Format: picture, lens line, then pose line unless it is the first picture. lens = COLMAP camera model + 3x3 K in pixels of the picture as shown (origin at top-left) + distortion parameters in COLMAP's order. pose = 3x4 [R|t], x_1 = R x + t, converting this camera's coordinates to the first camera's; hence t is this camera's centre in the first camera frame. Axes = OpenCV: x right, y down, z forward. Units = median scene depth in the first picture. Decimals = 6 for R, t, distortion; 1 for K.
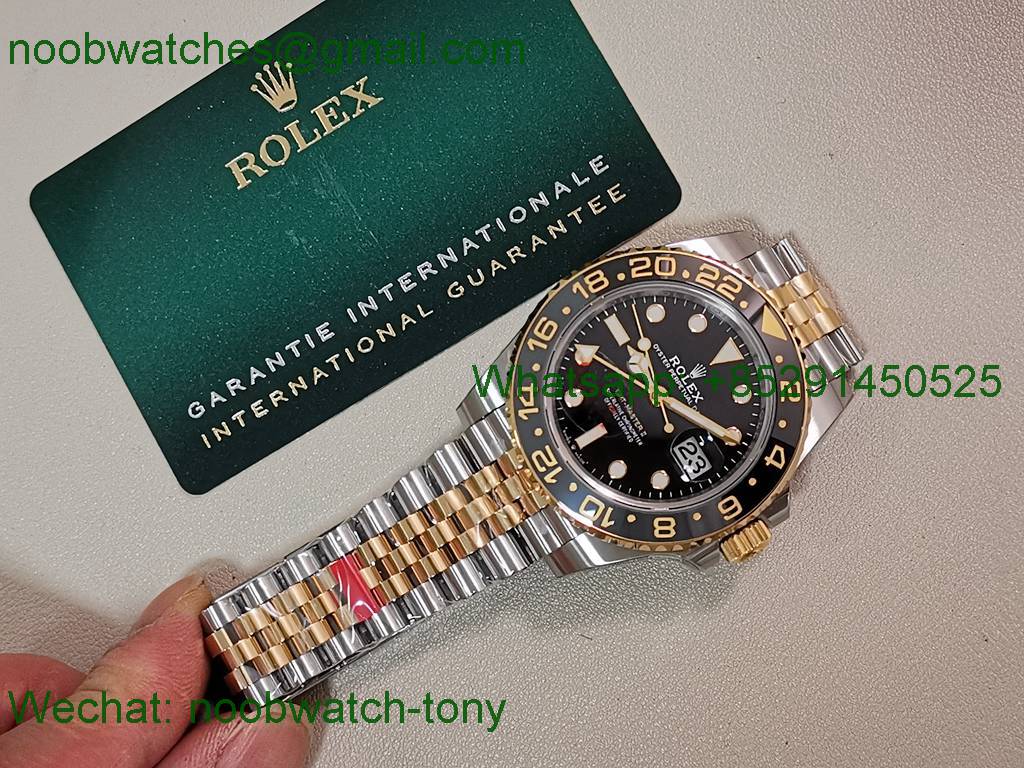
lens RADIAL K [[2201.0, 0, 512.8], [0, 2201.0, 383.7], [0, 0, 1]] dist [0.219798, 0.000000]
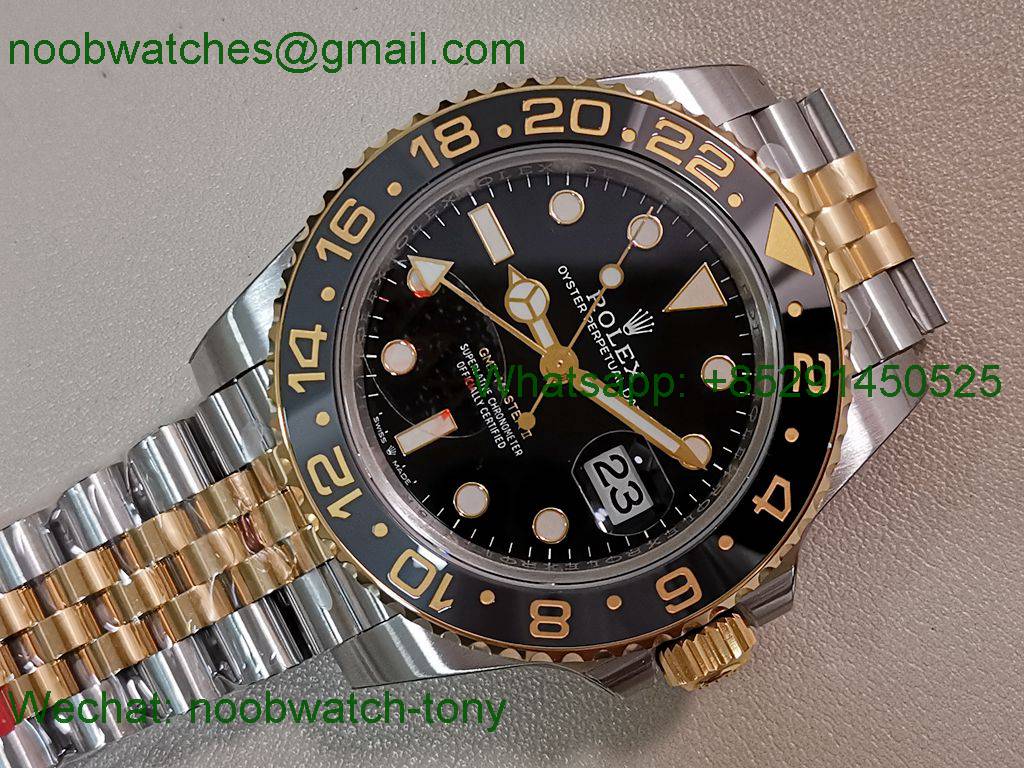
lens RADIAL K [[2201.0, 0, 517.8], [0, 2201.0, 389.2], [0, 0, 1]] dist [0.219798, 0.000000]
pose [[0.997578, 0.069088, -0.008105, 0.060797], [-0.068736, 0.996919, 0.037786, -0.007721], [0.010691, -0.037137, 0.999253, 0.476376]]
